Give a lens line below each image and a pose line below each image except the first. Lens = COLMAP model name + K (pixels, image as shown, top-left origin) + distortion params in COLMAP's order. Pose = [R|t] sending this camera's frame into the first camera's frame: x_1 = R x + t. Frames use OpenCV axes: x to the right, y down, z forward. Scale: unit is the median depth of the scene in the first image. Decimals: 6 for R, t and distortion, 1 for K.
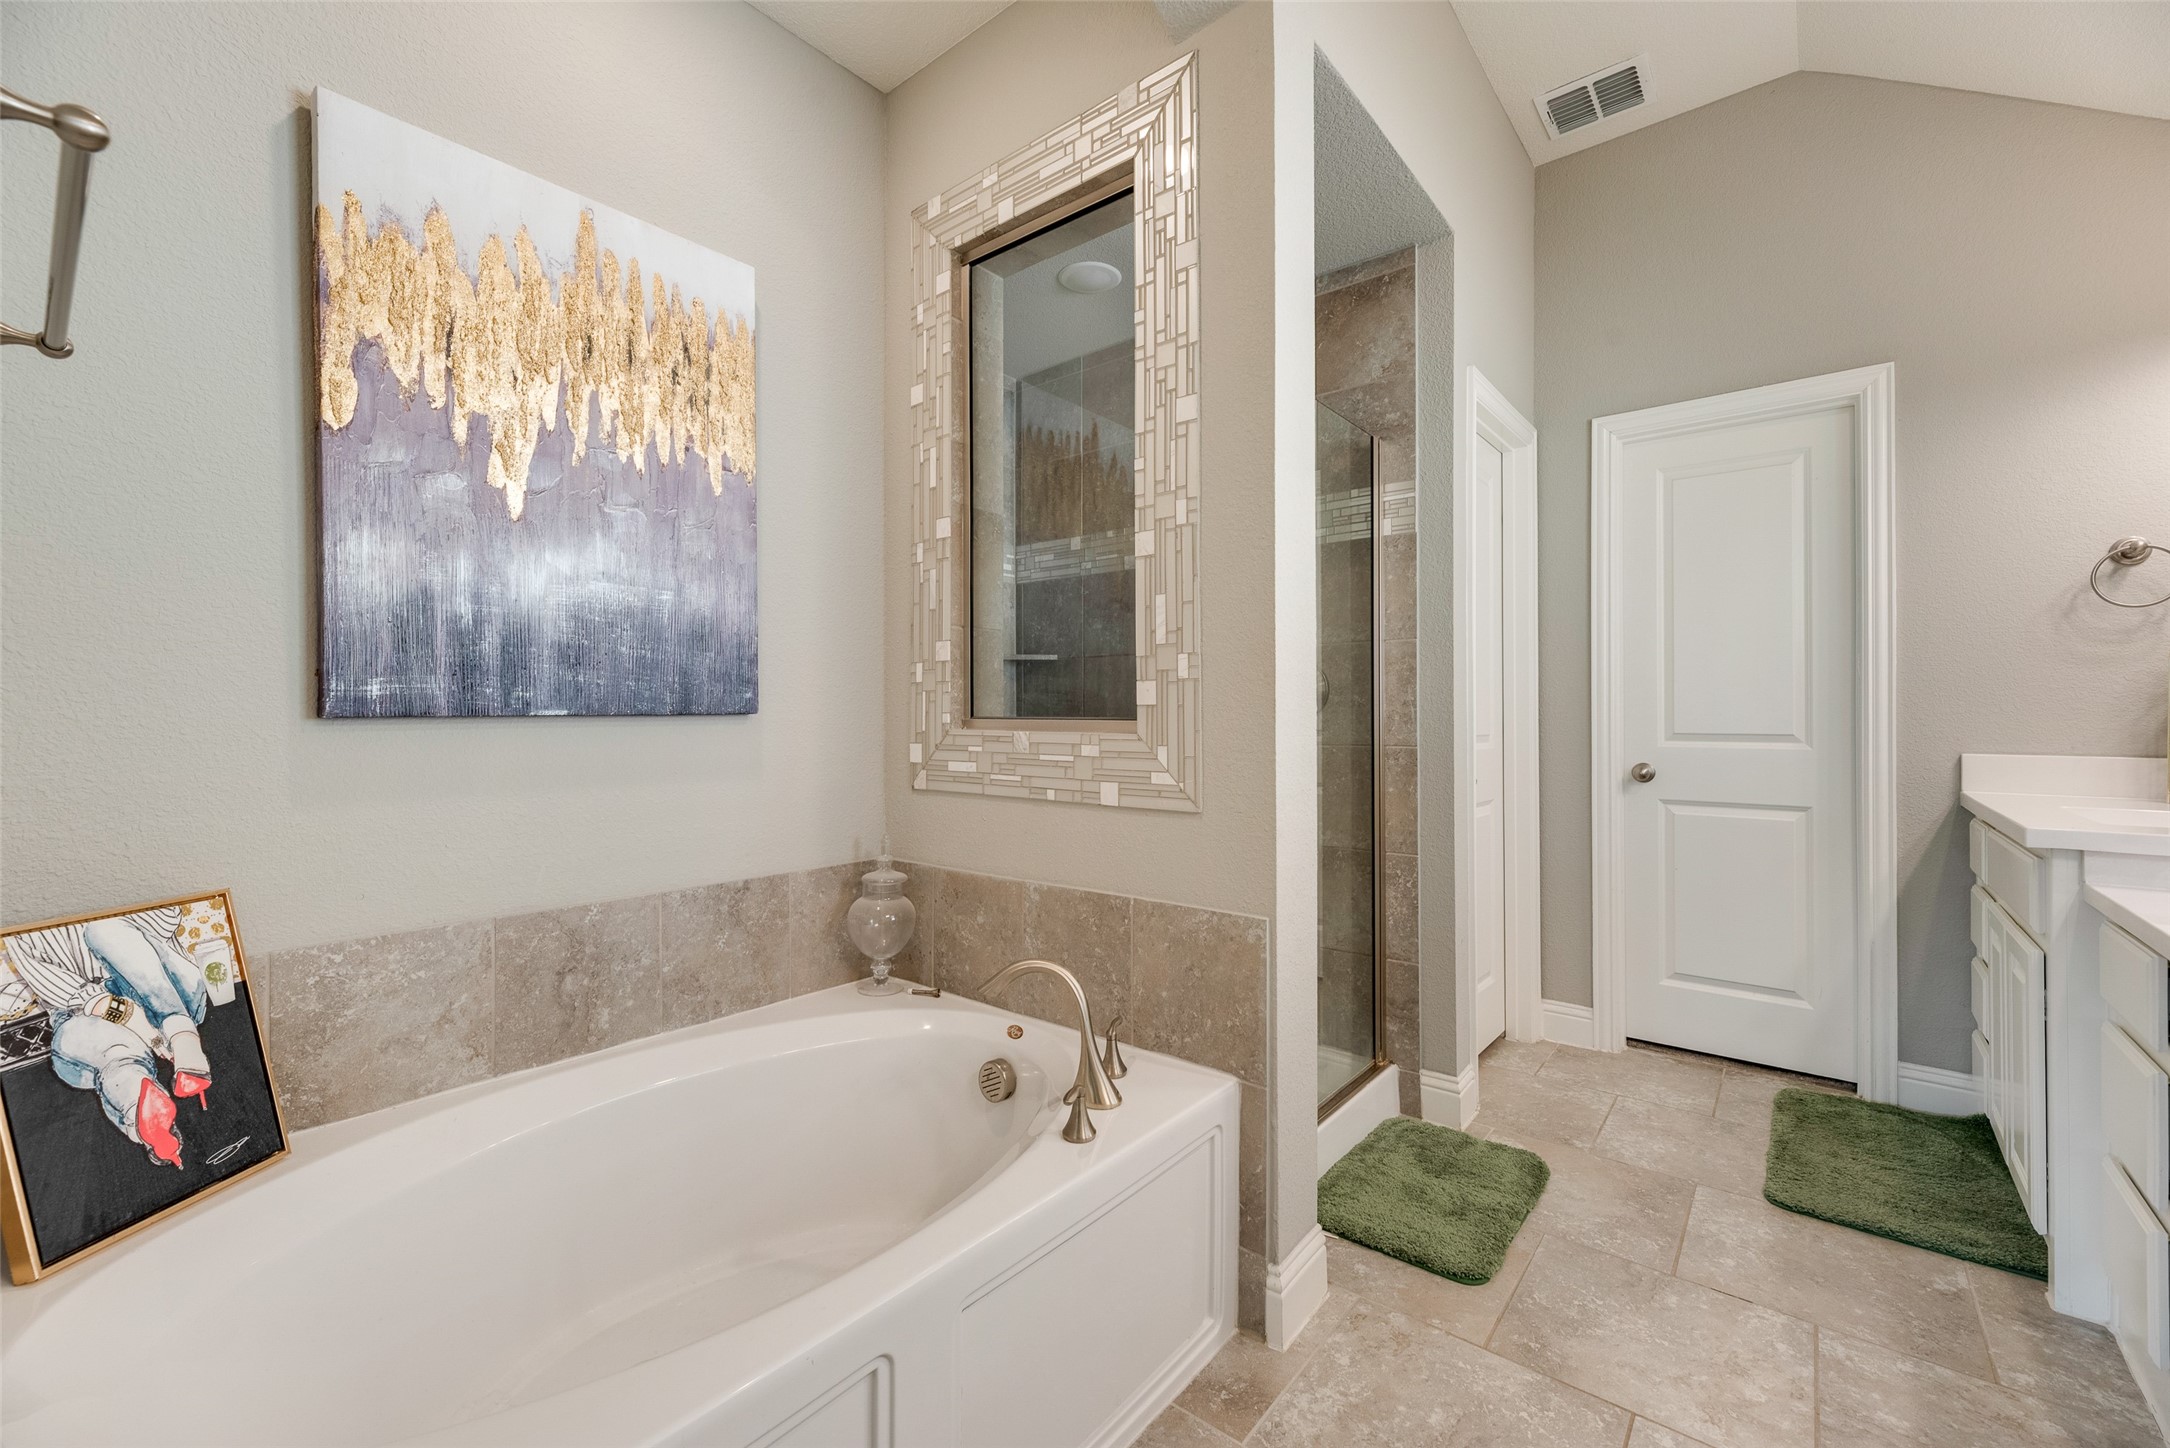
lens RADIAL K [[877.4, 0, 1079.6], [0, 877.4, 710.7], [0, 0, 1]] dist [-0.001263, -0.000790]
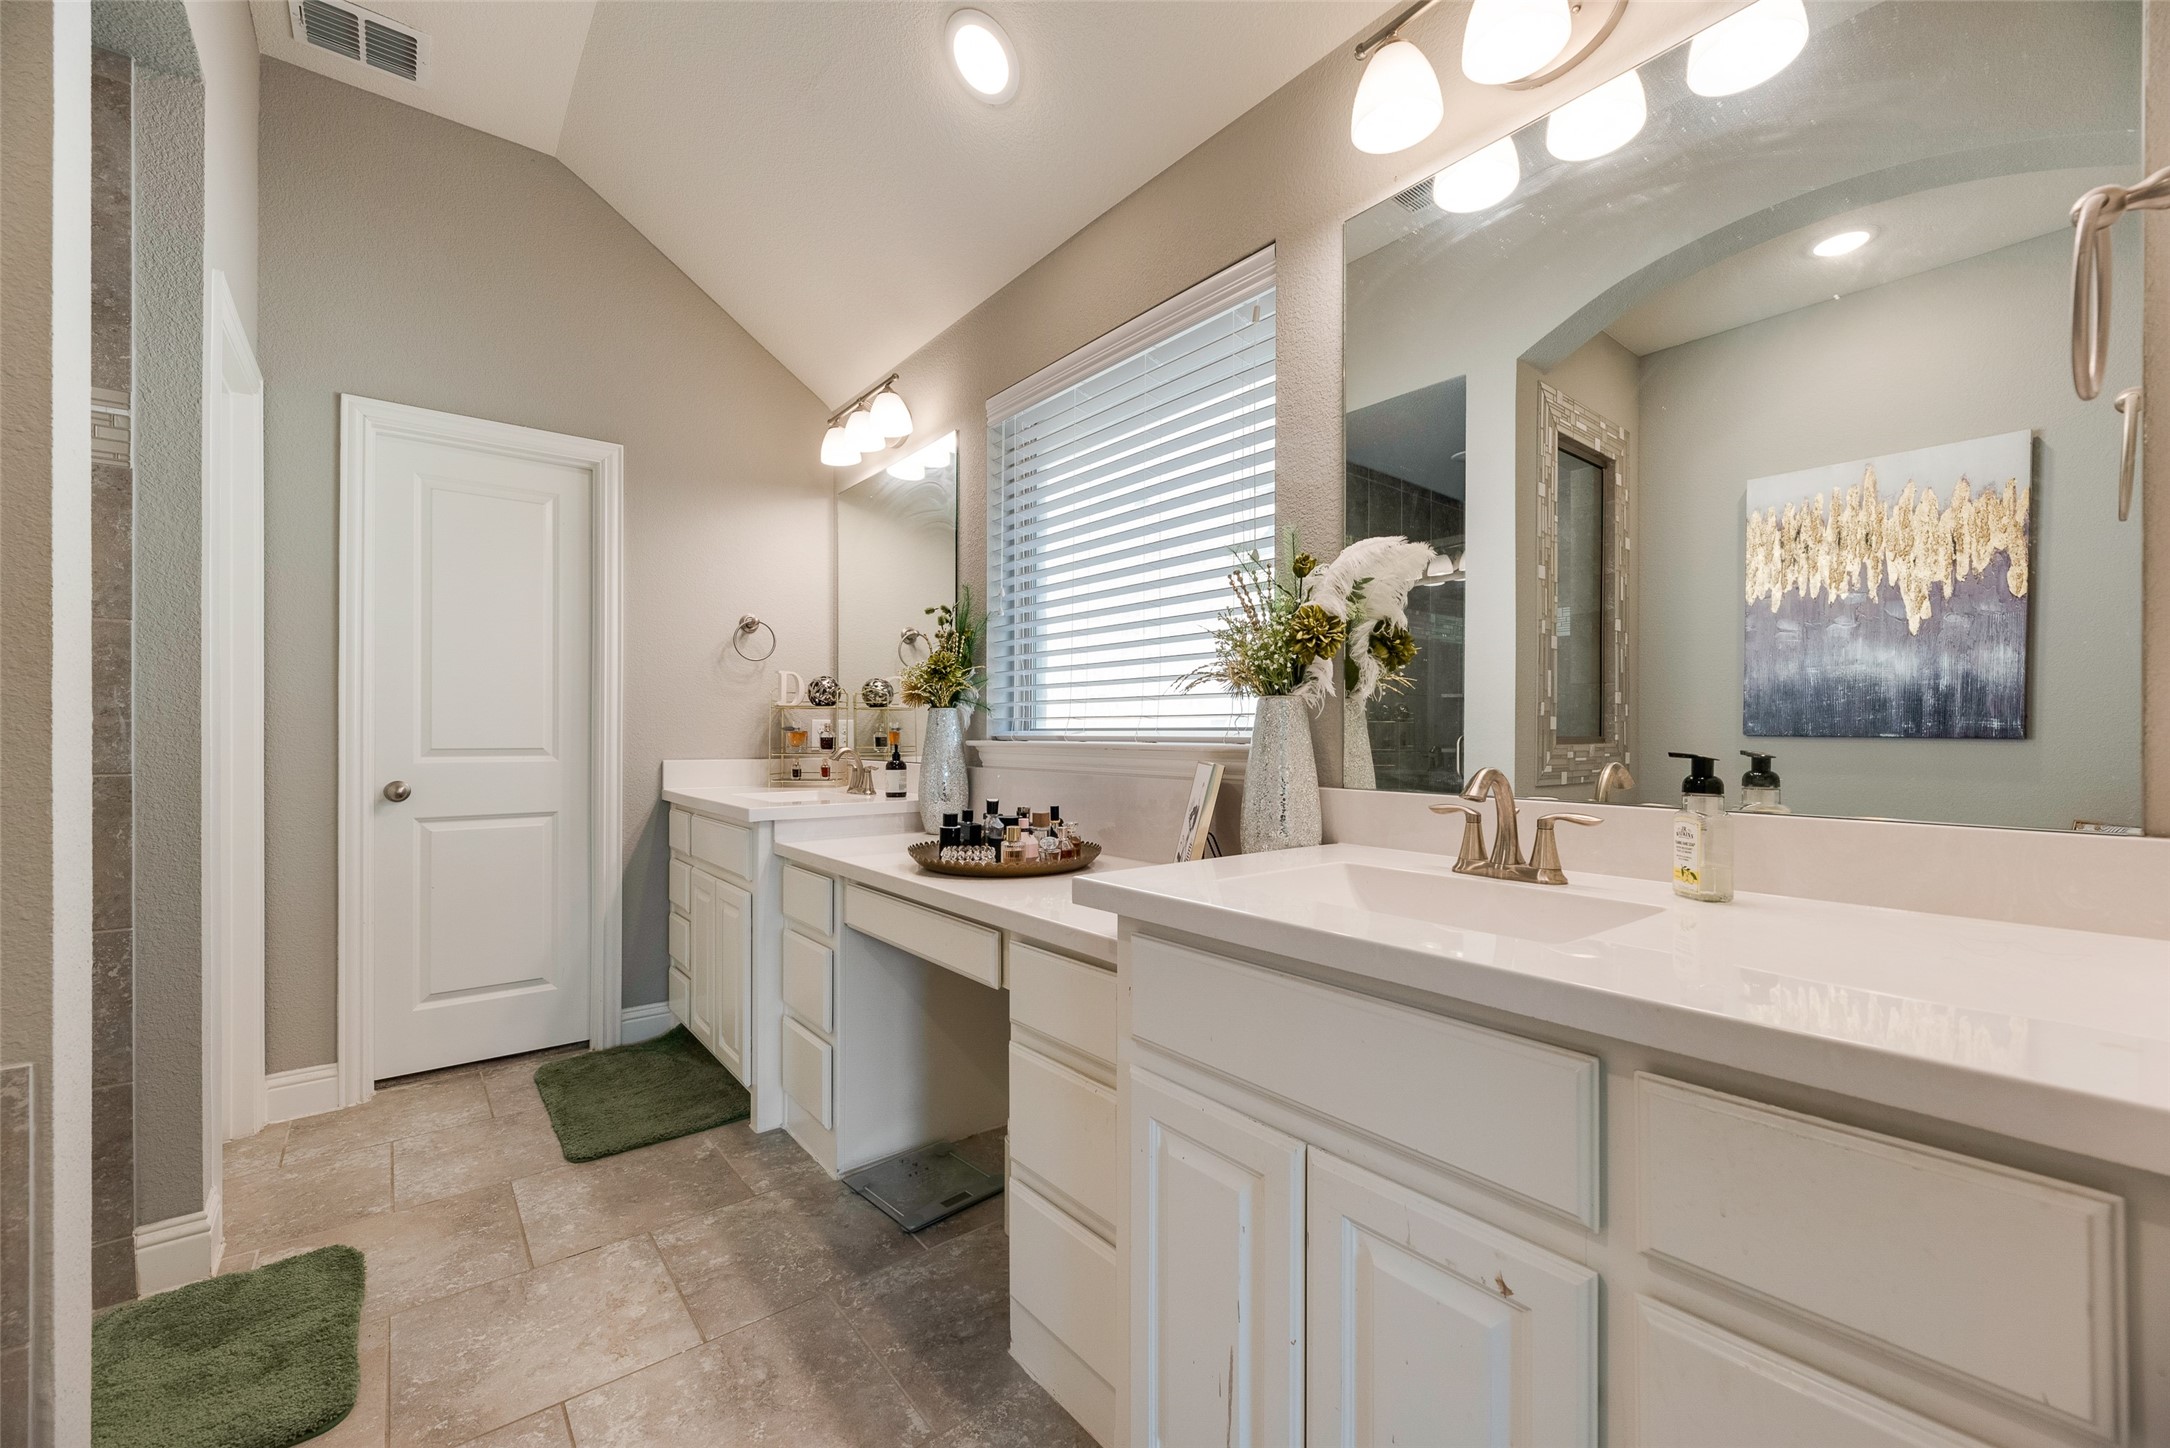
lens RADIAL K [[877.4, 0, 1078.1], [0, 877.4, 735.0], [0, 0, 1]] dist [-0.001263, -0.000790]
pose [[0.200798, -0.001115, 0.979632, -0.161385], [-0.007262, 0.999970, 0.002626, 0.003011], [-0.979606, -0.007642, 0.200784, 0.123562]]
